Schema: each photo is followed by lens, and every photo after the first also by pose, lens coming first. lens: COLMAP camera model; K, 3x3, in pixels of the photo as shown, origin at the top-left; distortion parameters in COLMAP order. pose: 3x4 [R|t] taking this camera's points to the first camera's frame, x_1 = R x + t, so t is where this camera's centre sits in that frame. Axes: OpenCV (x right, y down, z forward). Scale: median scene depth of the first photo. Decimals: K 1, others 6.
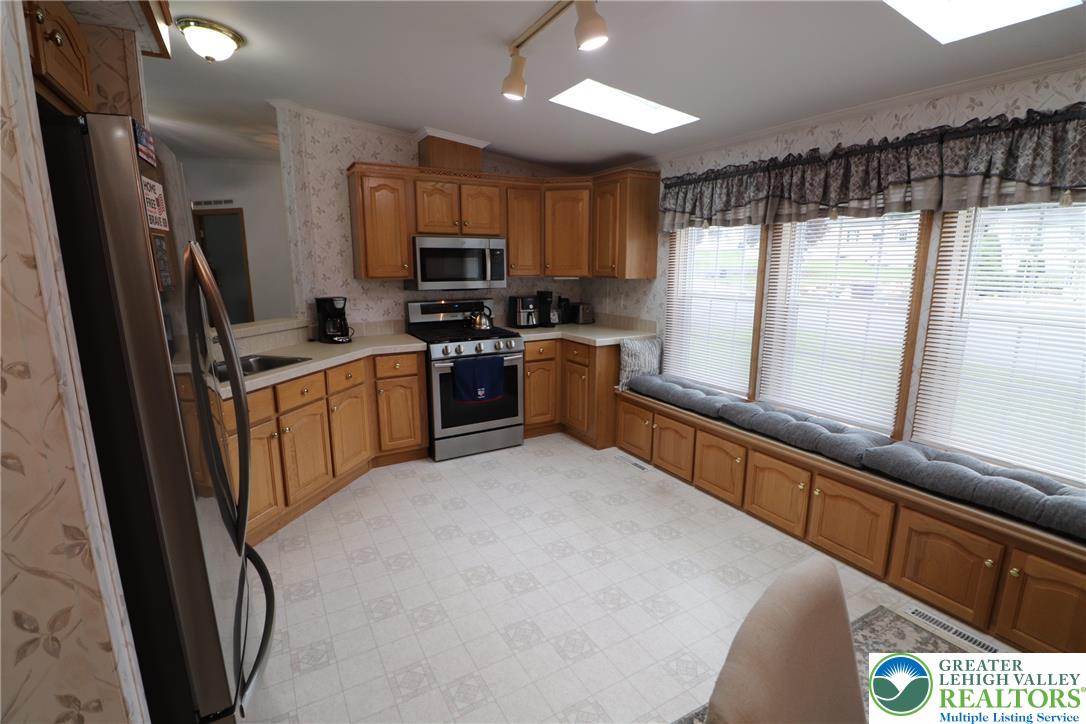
lens RADIAL K [[503.6, 0, 536.0], [0, 503.6, 364.5], [0, 0, 1]] dist [-0.009948, -0.008386]
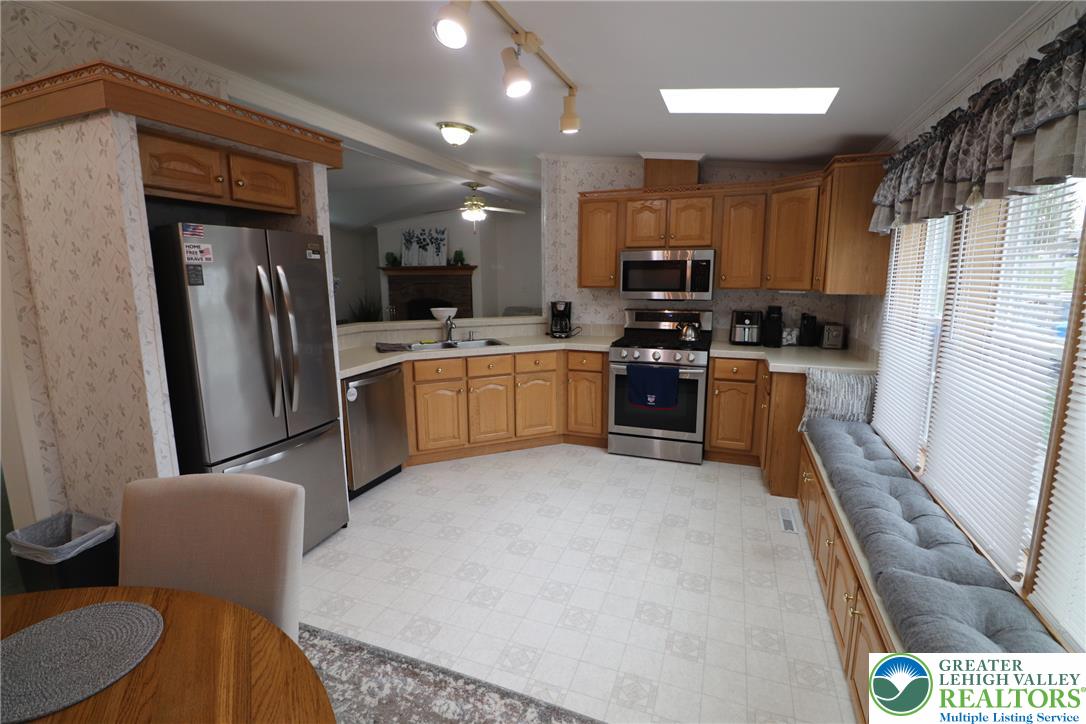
lens RADIAL K [[503.6, 0, 532.8], [0, 503.6, 361.5], [0, 0, 1]] dist [-0.009948, -0.008386]
pose [[0.628055, 0.130077, -0.767220, 0.521949], [-0.151793, 0.987470, 0.043159, -0.028436], [0.763220, 0.089352, 0.639930, 0.147892]]
